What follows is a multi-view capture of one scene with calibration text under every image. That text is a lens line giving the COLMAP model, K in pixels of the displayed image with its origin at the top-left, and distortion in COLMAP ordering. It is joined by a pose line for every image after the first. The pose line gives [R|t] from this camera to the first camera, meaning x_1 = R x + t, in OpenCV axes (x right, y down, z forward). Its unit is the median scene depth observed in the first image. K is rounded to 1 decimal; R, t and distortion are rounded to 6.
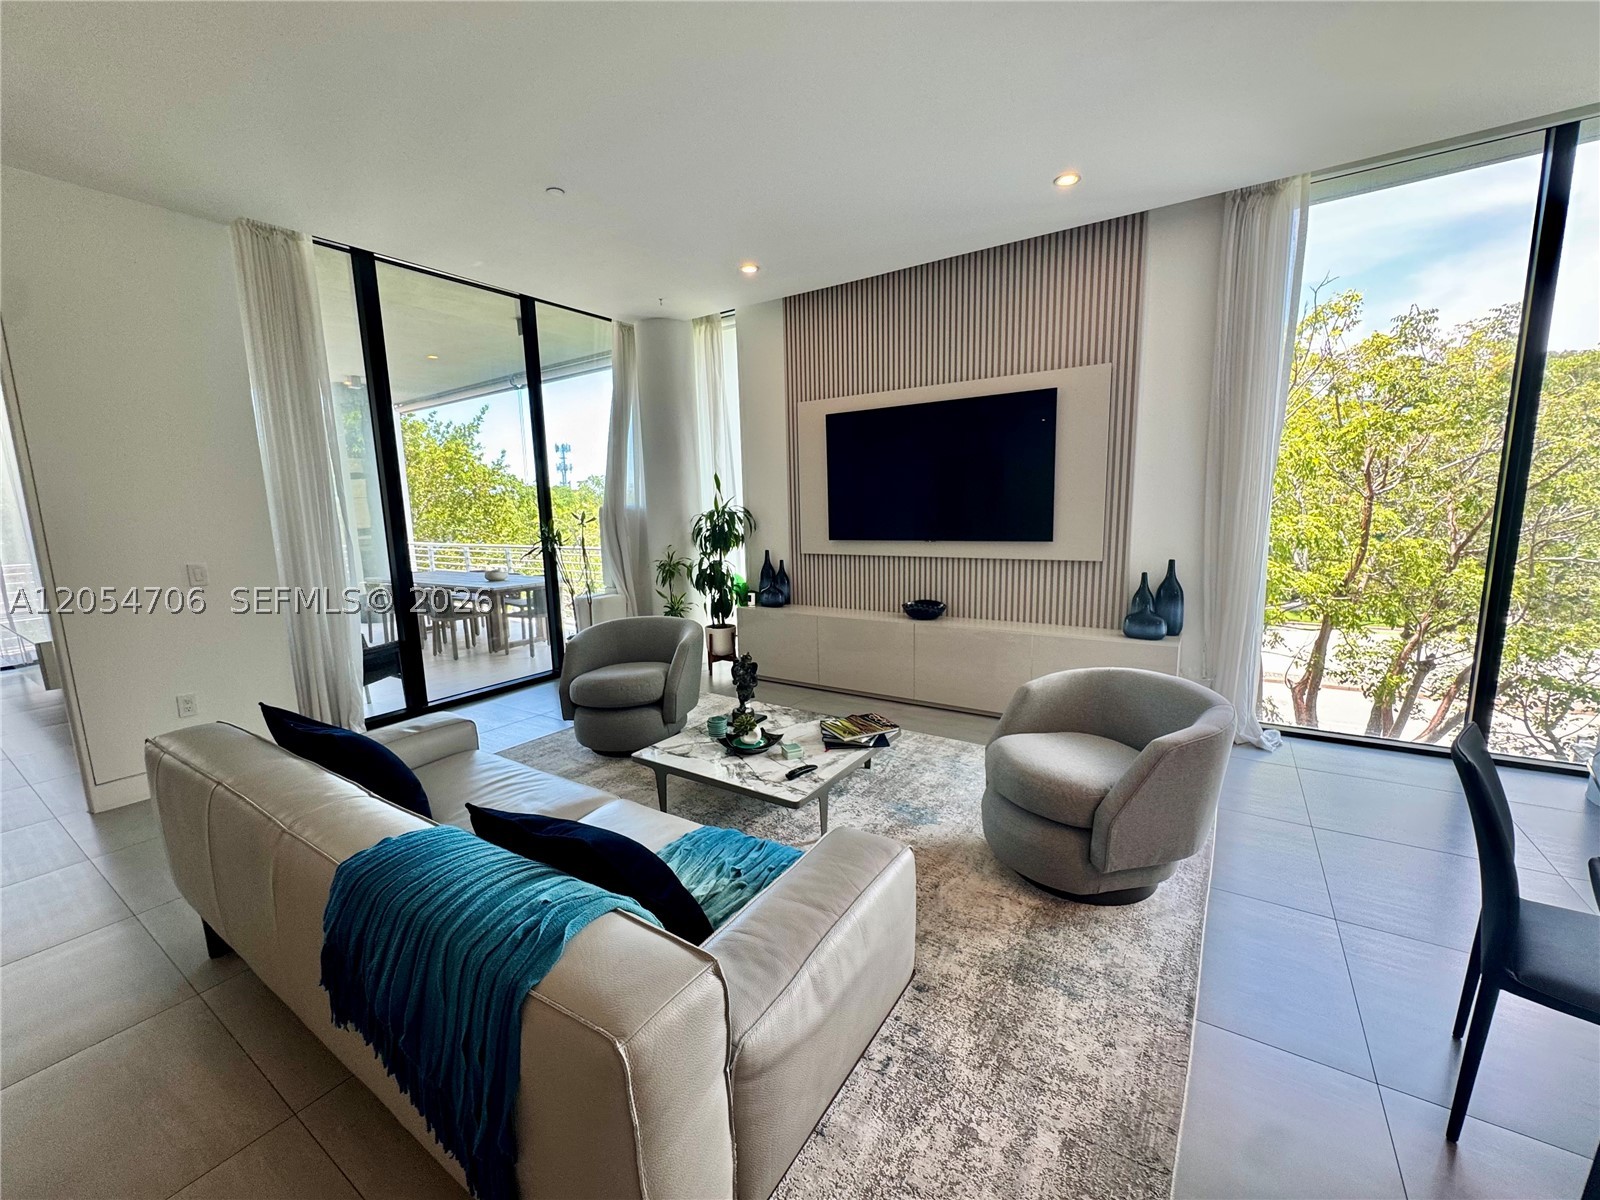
lens RADIAL K [[639.9, 0, 803.2], [0, 639.9, 606.7], [0, 0, 1]] dist [-0.000369, -0.000015]
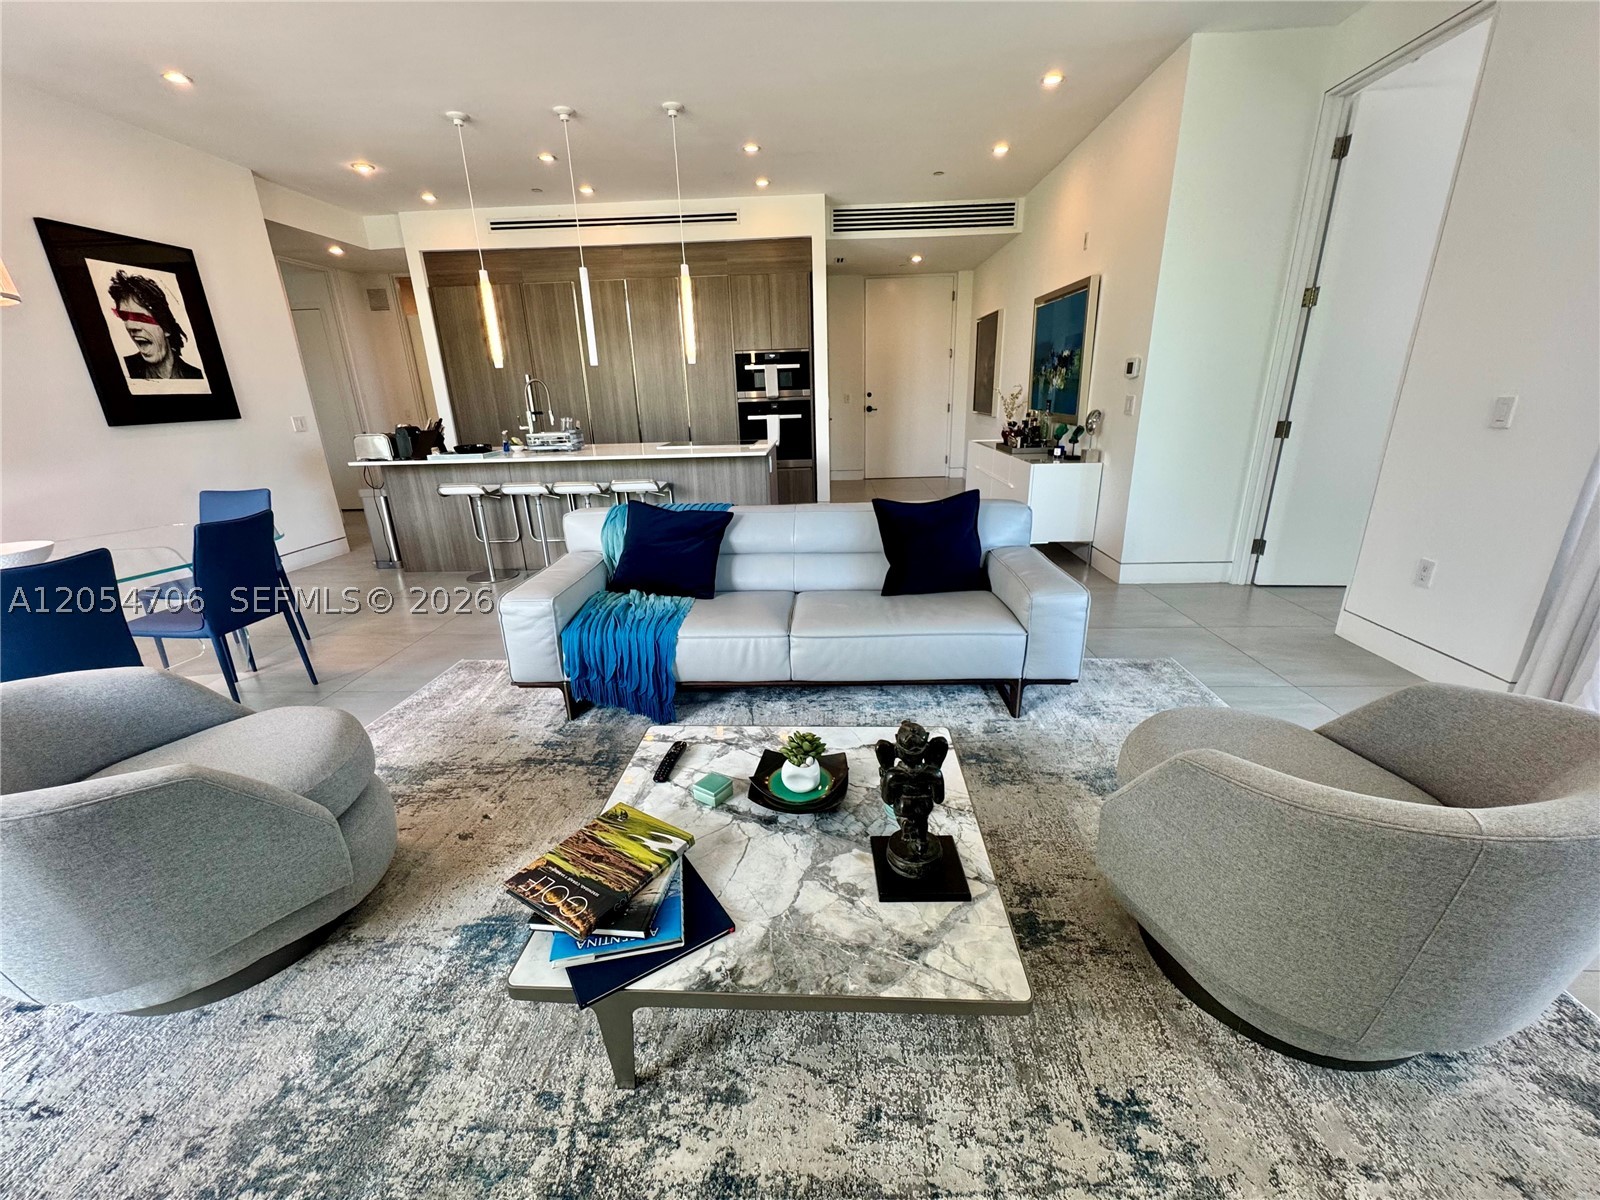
lens RADIAL K [[639.9, 0, 801.2], [0, 639.9, 601.5], [0, 0, 1]] dist [-0.000369, -0.000015]
pose [[-0.853424, 0.212208, -0.476062, 0.135854], [-0.029093, 0.892548, 0.450014, -0.168275], [0.520404, 0.397903, -0.755548, 1.253538]]
